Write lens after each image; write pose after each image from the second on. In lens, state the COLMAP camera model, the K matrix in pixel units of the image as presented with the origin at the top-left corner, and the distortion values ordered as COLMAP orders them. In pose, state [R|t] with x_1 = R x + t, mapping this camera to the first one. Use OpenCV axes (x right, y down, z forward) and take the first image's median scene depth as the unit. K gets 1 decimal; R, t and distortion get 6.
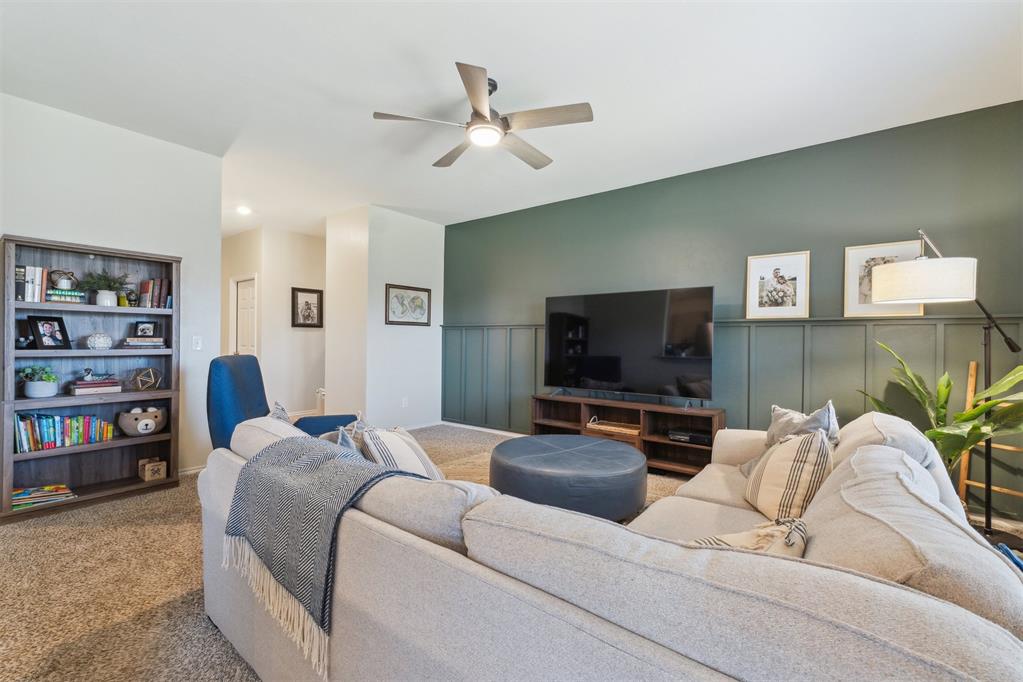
lens RADIAL K [[435.9, 0, 511.5], [0, 435.9, 341.0], [0, 0, 1]] dist [0.000034, 0.000056]
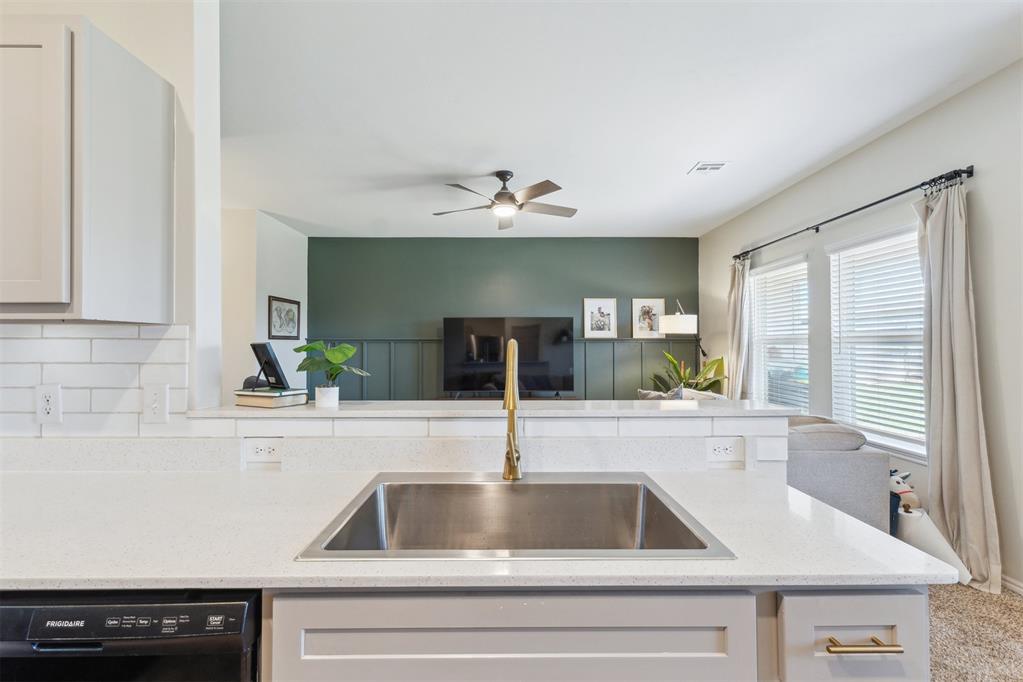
lens RADIAL K [[435.9, 0, 511.5], [0, 435.9, 341.0], [0, 0, 1]] dist [0.000034, 0.000056]
pose [[0.782404, -0.005596, 0.622746, -0.655970], [0.010047, 0.999943, -0.003638, -0.036428], [-0.622690, 0.009103, 0.782416, -0.073320]]
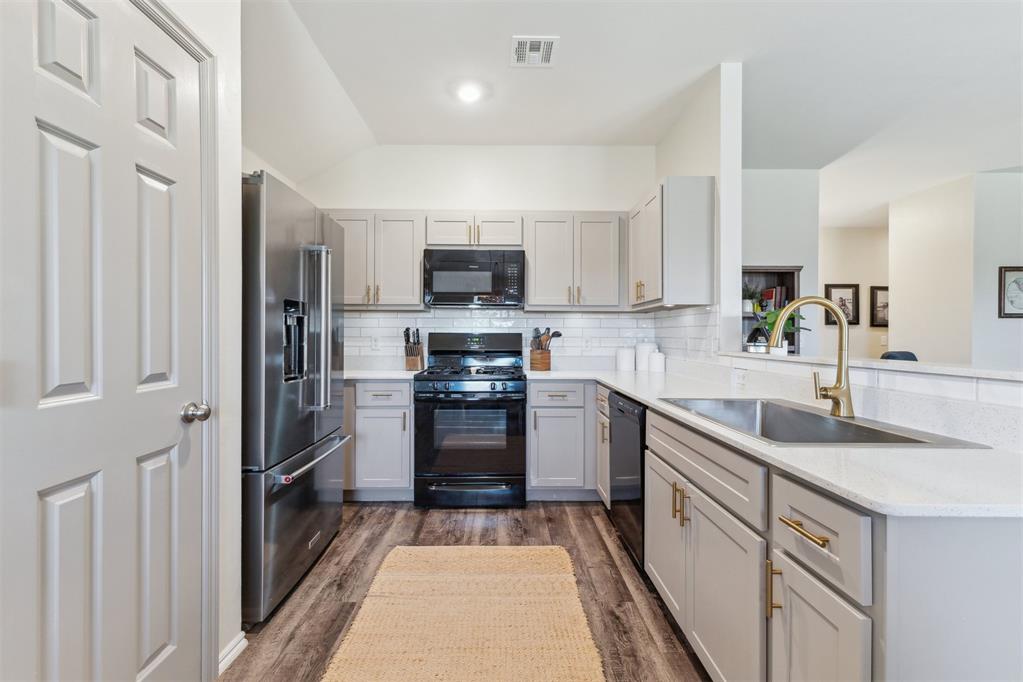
lens RADIAL K [[448.4, 0, 505.5], [0, 448.4, 337.7], [0, 0, 1]] dist [0.001190, 0.000314]
pose [[0.621485, -0.007999, -0.783385, -0.292907], [0.002428, 0.999963, -0.008284, 0.003557], [0.783422, 0.003246, 0.621481, -0.310023]]
